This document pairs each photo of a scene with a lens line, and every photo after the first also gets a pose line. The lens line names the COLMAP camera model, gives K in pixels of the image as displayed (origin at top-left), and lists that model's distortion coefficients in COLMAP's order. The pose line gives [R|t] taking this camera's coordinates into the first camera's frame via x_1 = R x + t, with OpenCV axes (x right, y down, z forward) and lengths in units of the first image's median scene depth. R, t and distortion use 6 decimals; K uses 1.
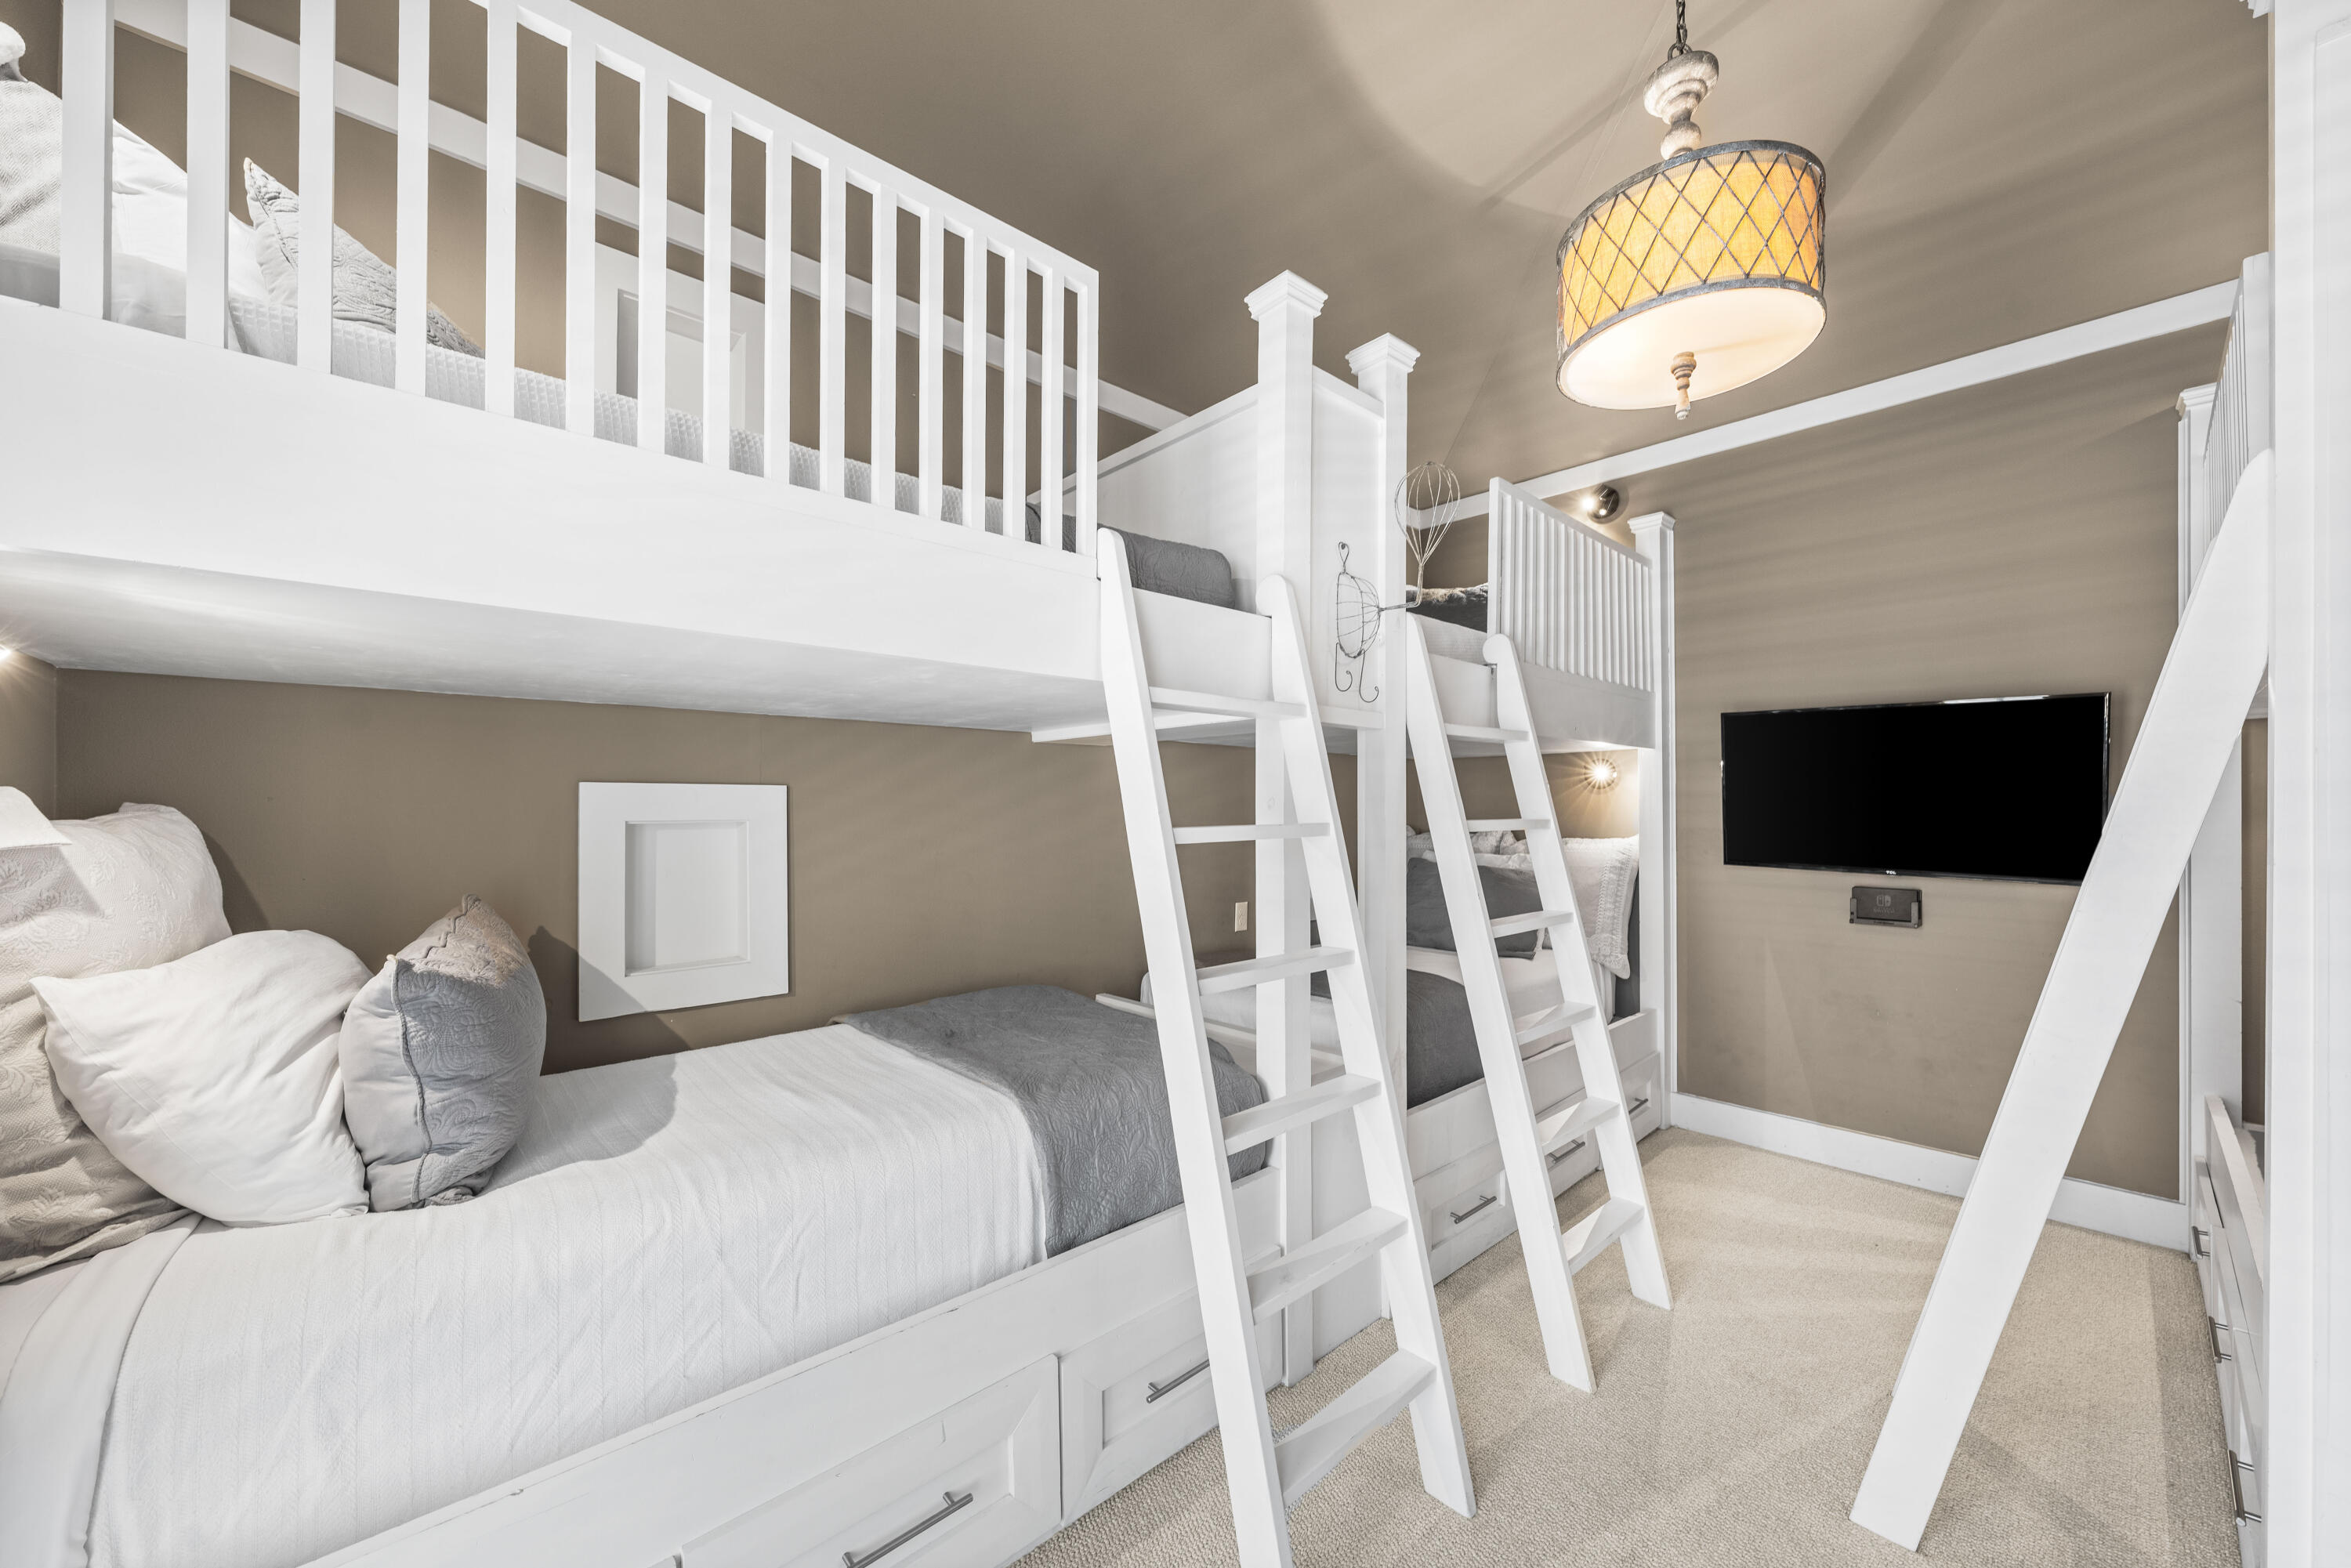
lens RADIAL K [[867.5, 0, 1173.6], [0, 867.5, 802.9], [0, 0, 1]] dist [0.001023, 0.000080]
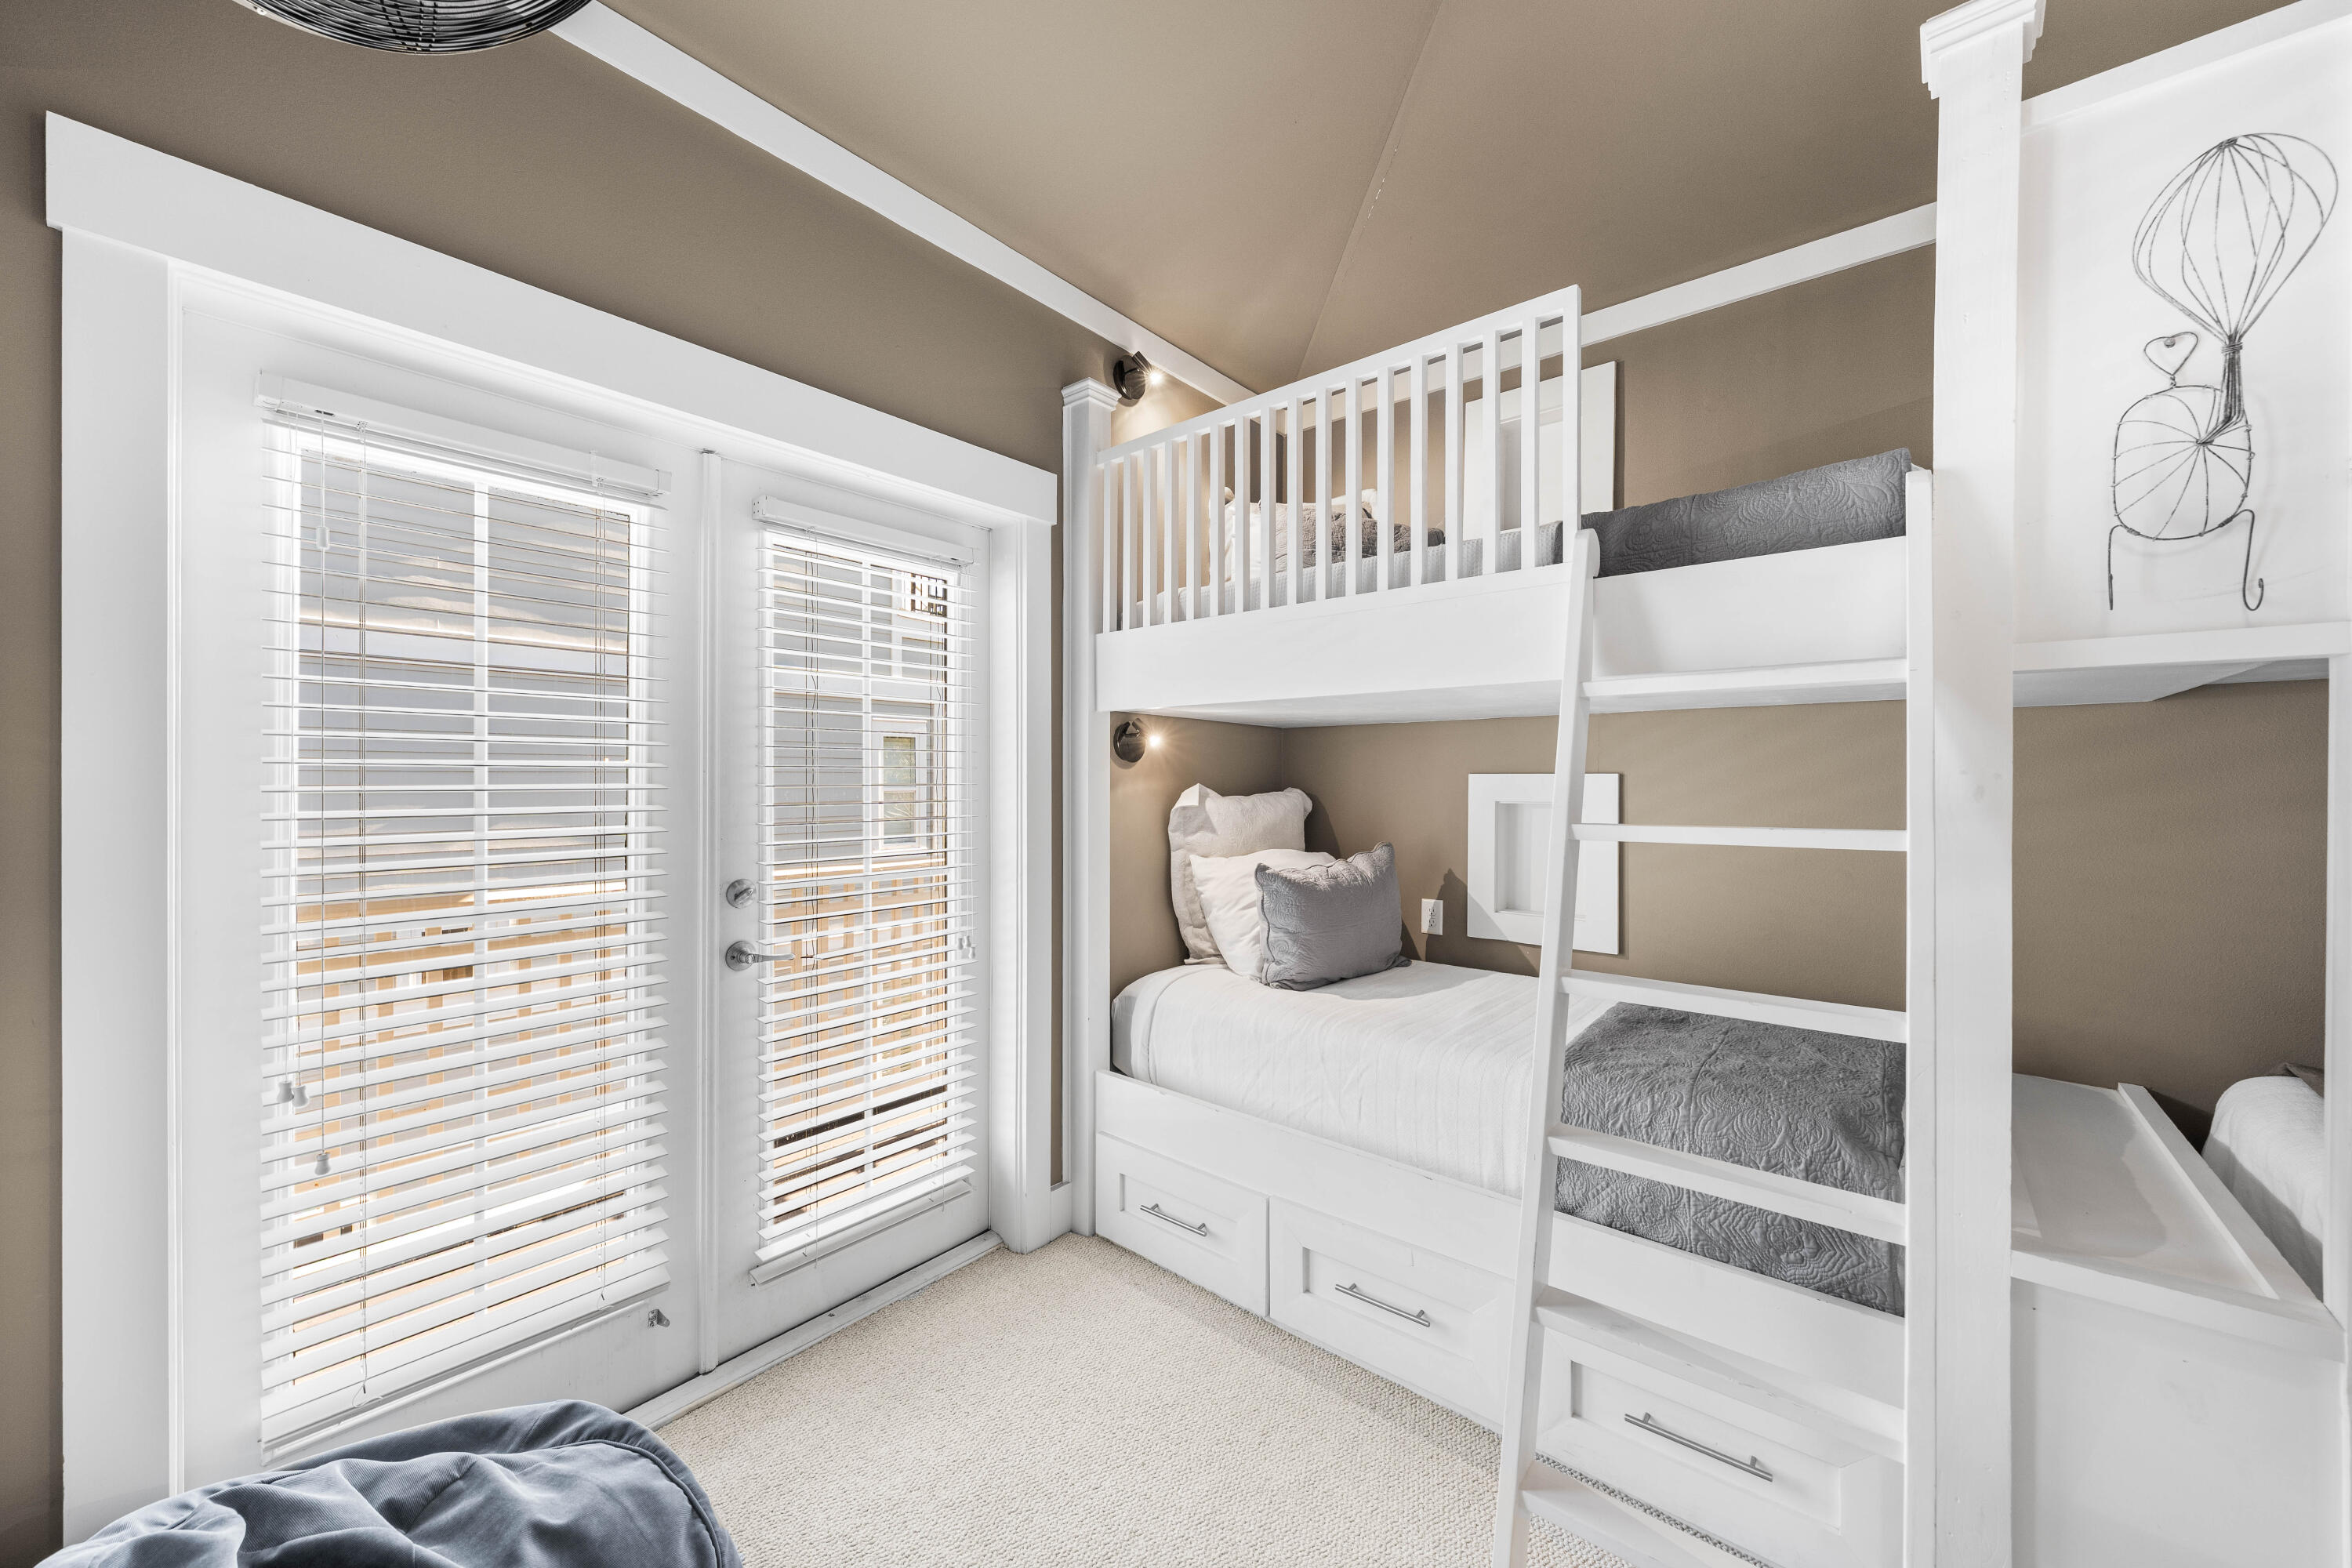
lens RADIAL K [[861.4, 0, 1178.7], [0, 861.4, 778.4], [0, 0, 1]] dist [-0.000395, -0.000025]
pose [[0.137373, 0.000717, -0.990519, 0.443178], [0.005025, 0.999986, 0.001420, -0.013523], [0.990507, -0.005172, 0.137368, 0.197521]]
